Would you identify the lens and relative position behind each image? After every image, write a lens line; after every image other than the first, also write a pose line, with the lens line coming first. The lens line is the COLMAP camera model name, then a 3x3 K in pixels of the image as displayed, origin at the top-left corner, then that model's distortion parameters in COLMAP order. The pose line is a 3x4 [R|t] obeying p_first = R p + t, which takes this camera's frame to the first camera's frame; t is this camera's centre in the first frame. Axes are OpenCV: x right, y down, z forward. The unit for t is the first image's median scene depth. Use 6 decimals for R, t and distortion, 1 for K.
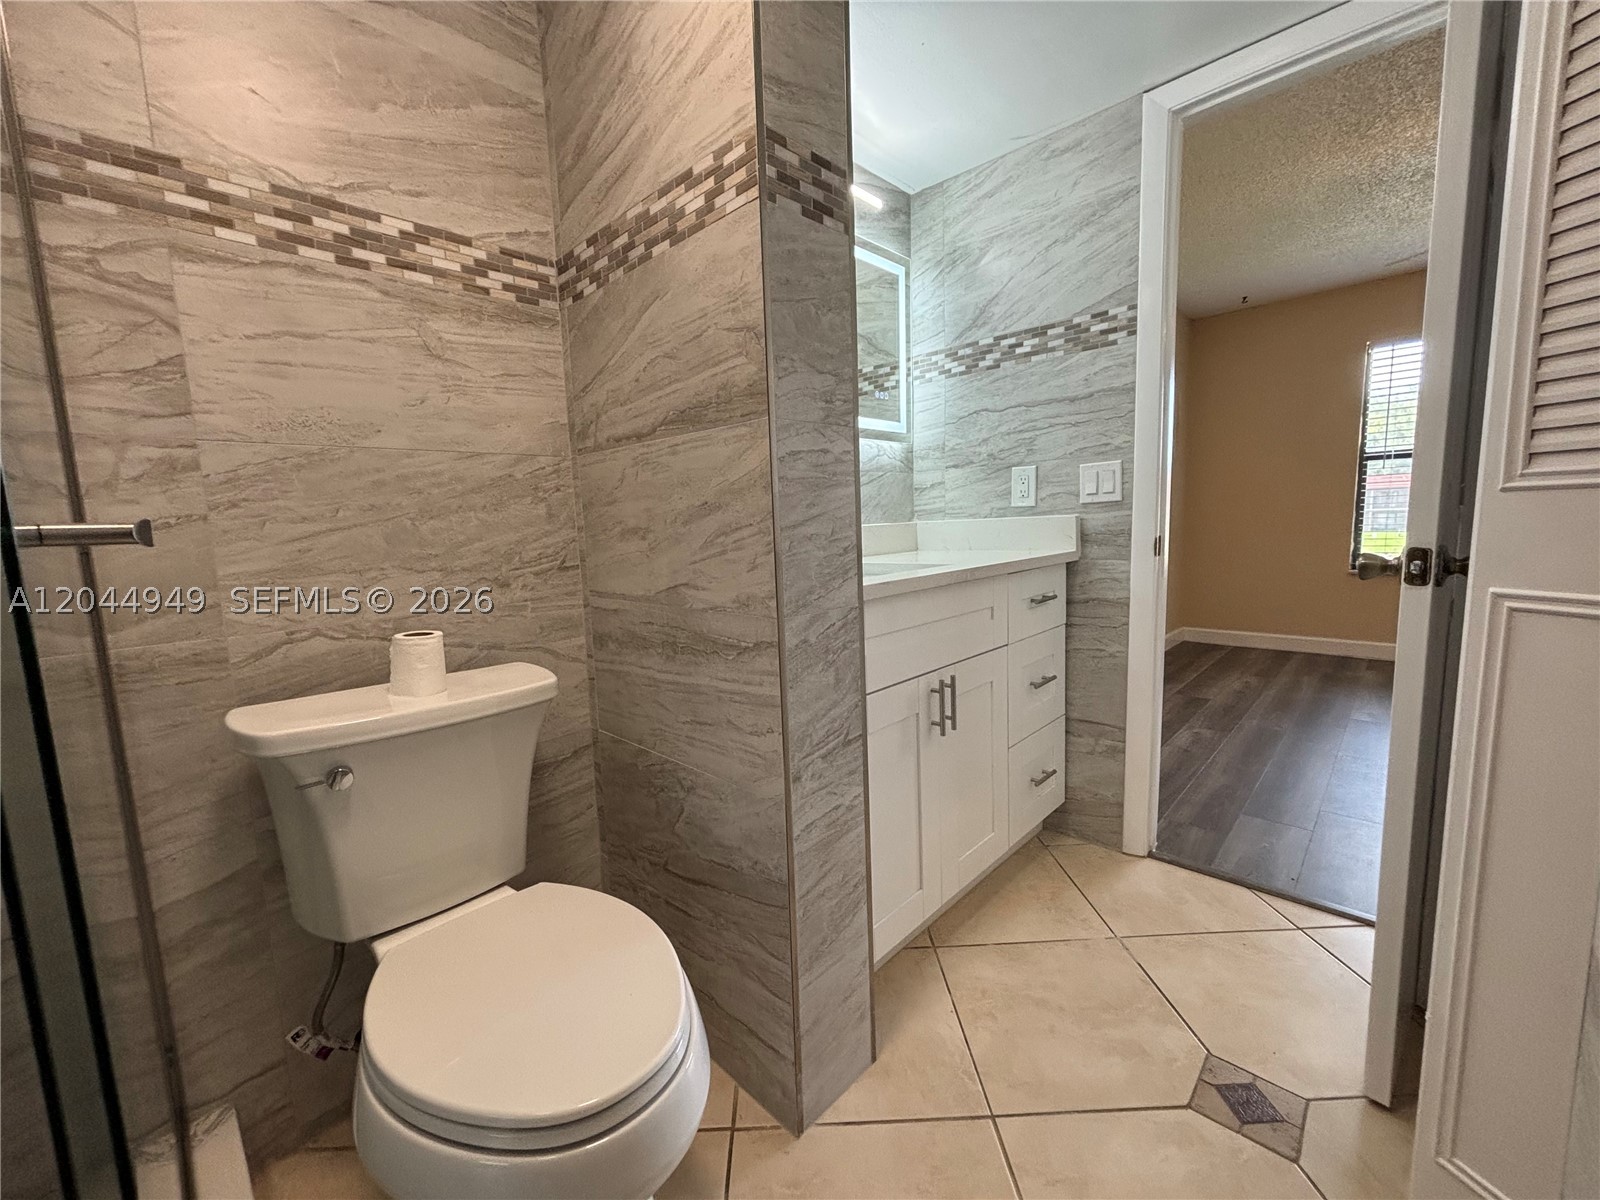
lens RADIAL K [[644.7, 0, 798.1], [0, 644.7, 606.1], [0, 0, 1]] dist [-0.008824, 0.000013]
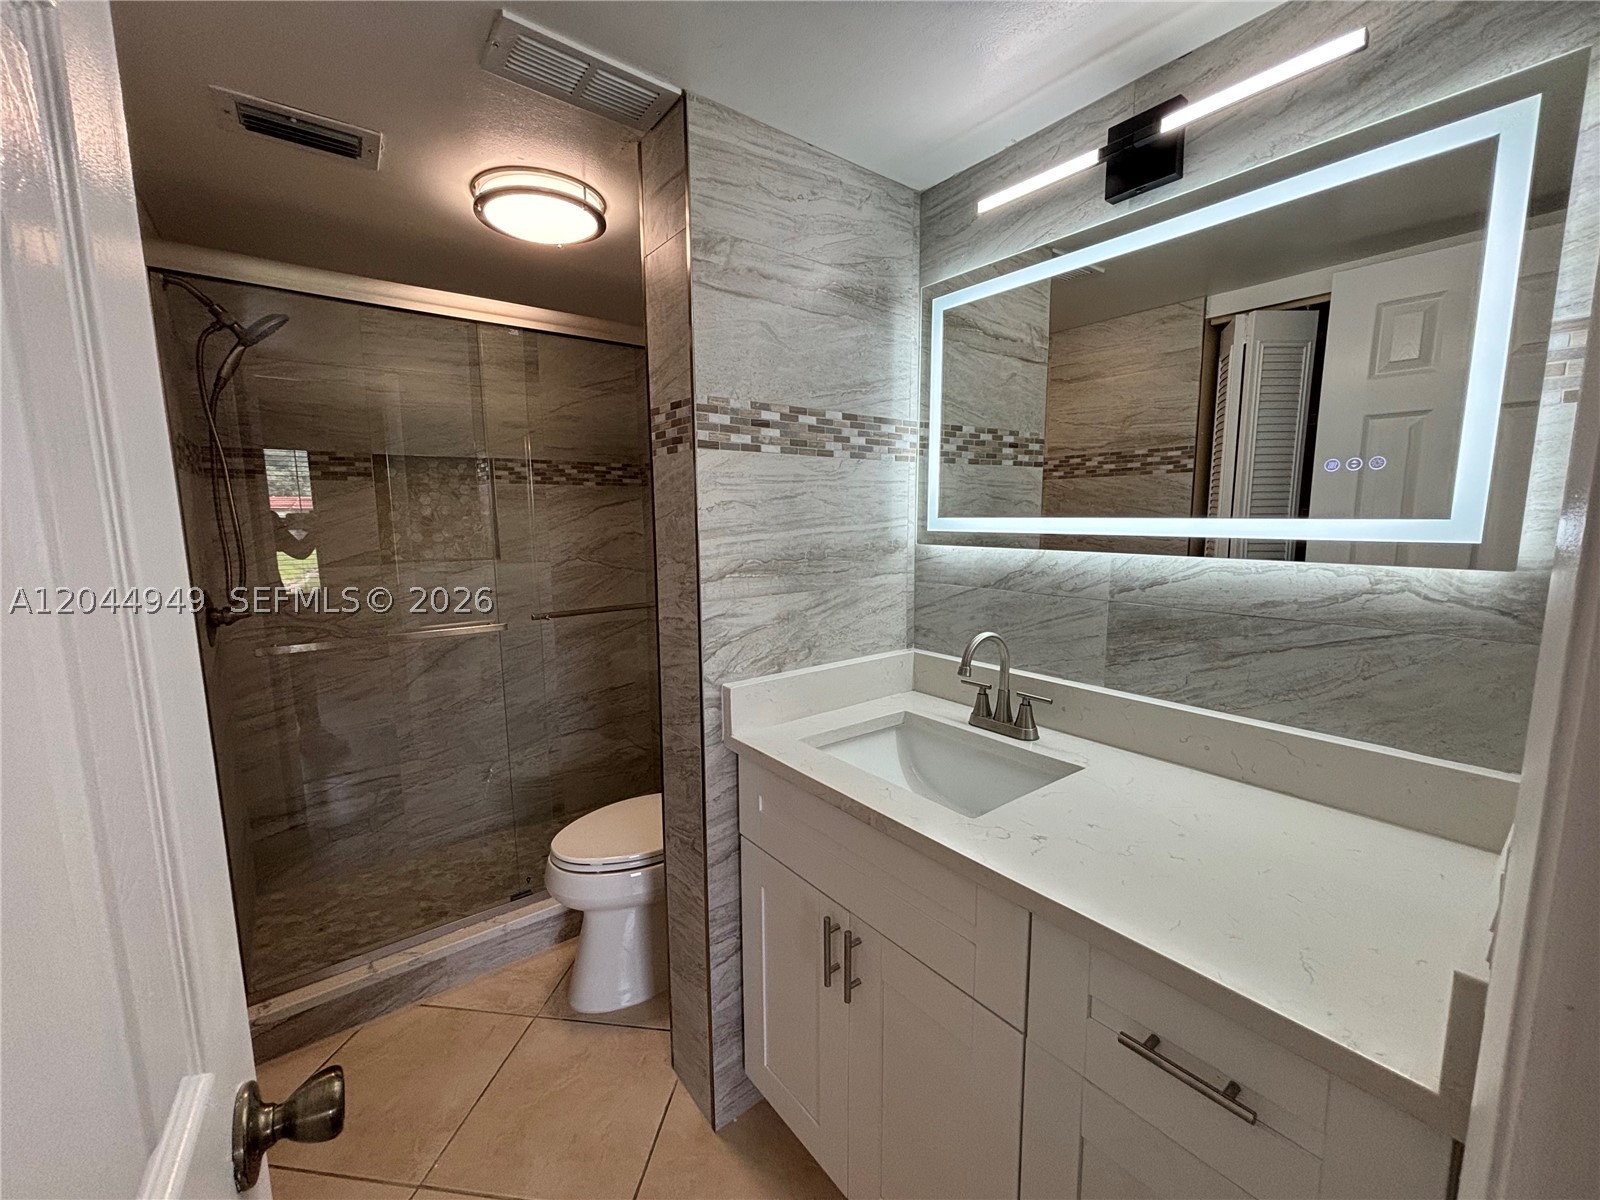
lens RADIAL K [[644.7, 0, 800.8], [0, 644.7, 605.6], [0, 0, 1]] dist [-0.008824, 0.000013]
pose [[-0.145486, 0.172055, -0.974285, 1.421920], [-0.118975, 0.974574, 0.189872, -0.606717], [0.982181, 0.143540, -0.121317, 1.548789]]
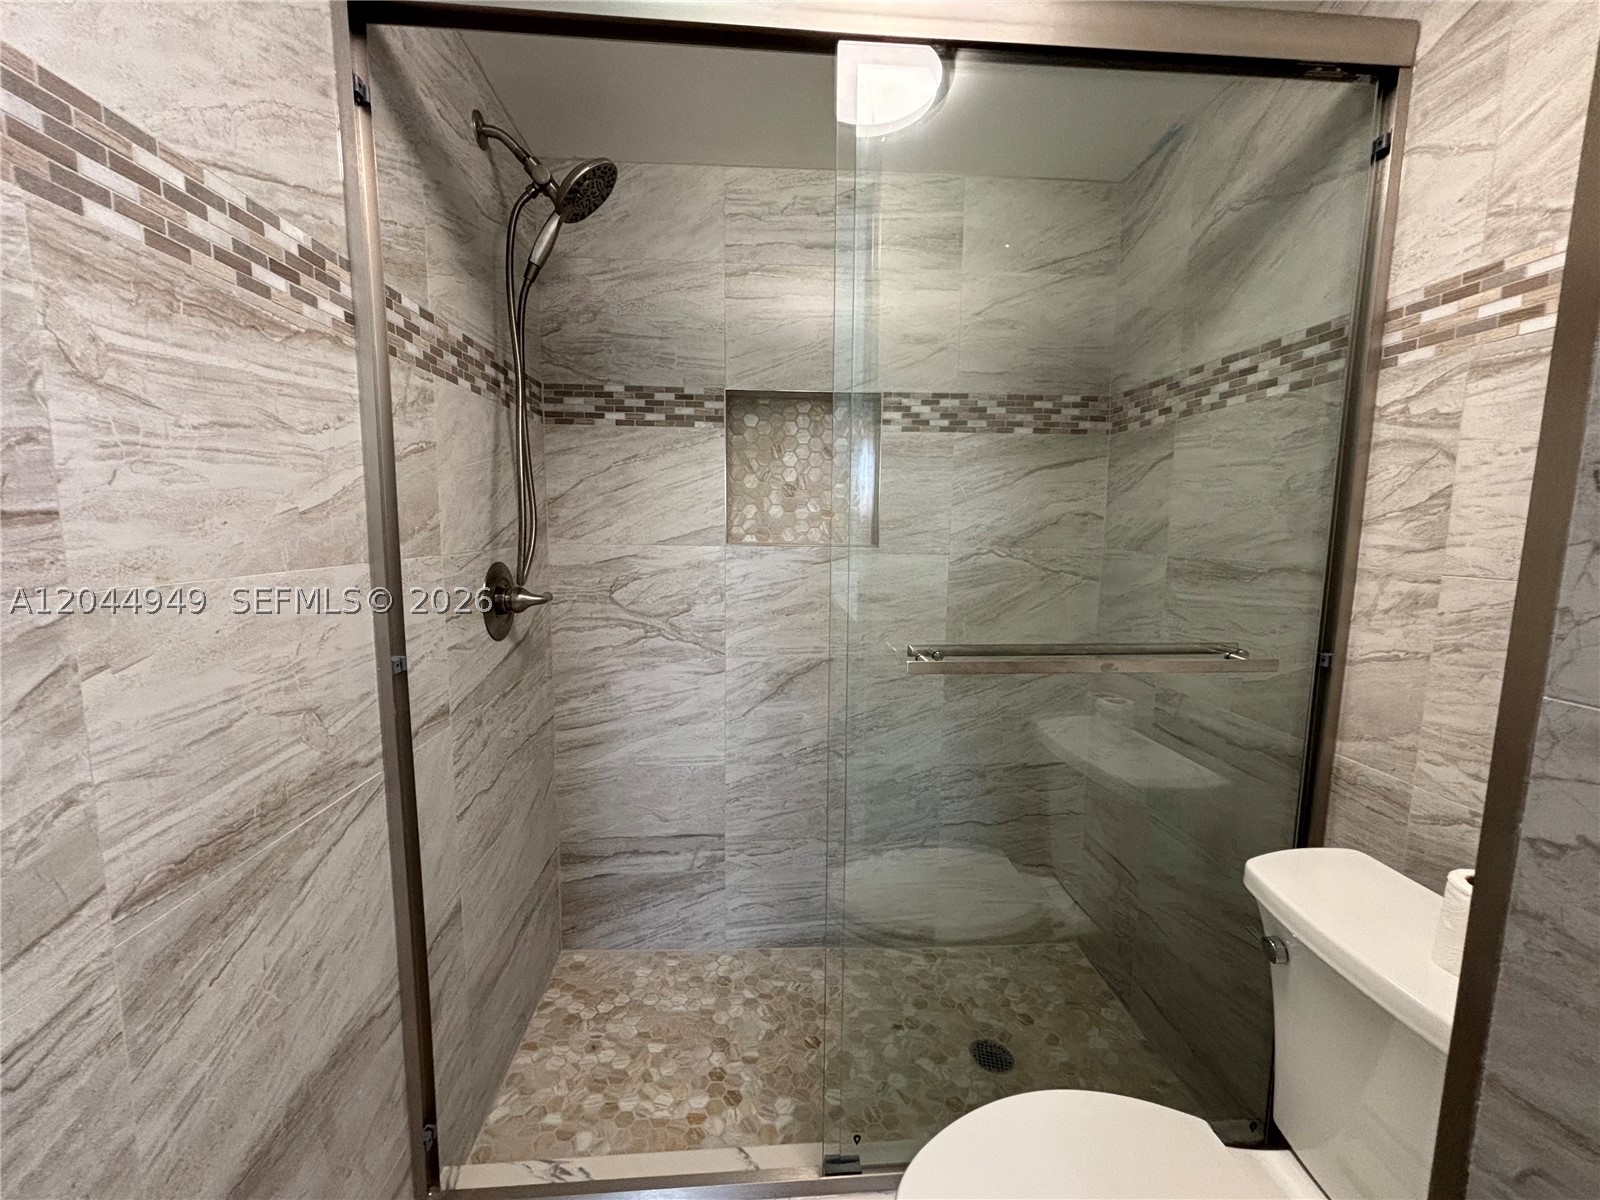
lens RADIAL K [[644.7, 0, 795.8], [0, 644.7, 603.8], [0, 0, 1]] dist [-0.008824, 0.000013]
pose [[-0.672630, 0.114920, -0.731001, 0.363690], [-0.085903, 0.969061, 0.231389, -0.360326], [0.734976, 0.218434, -0.641948, 0.935784]]
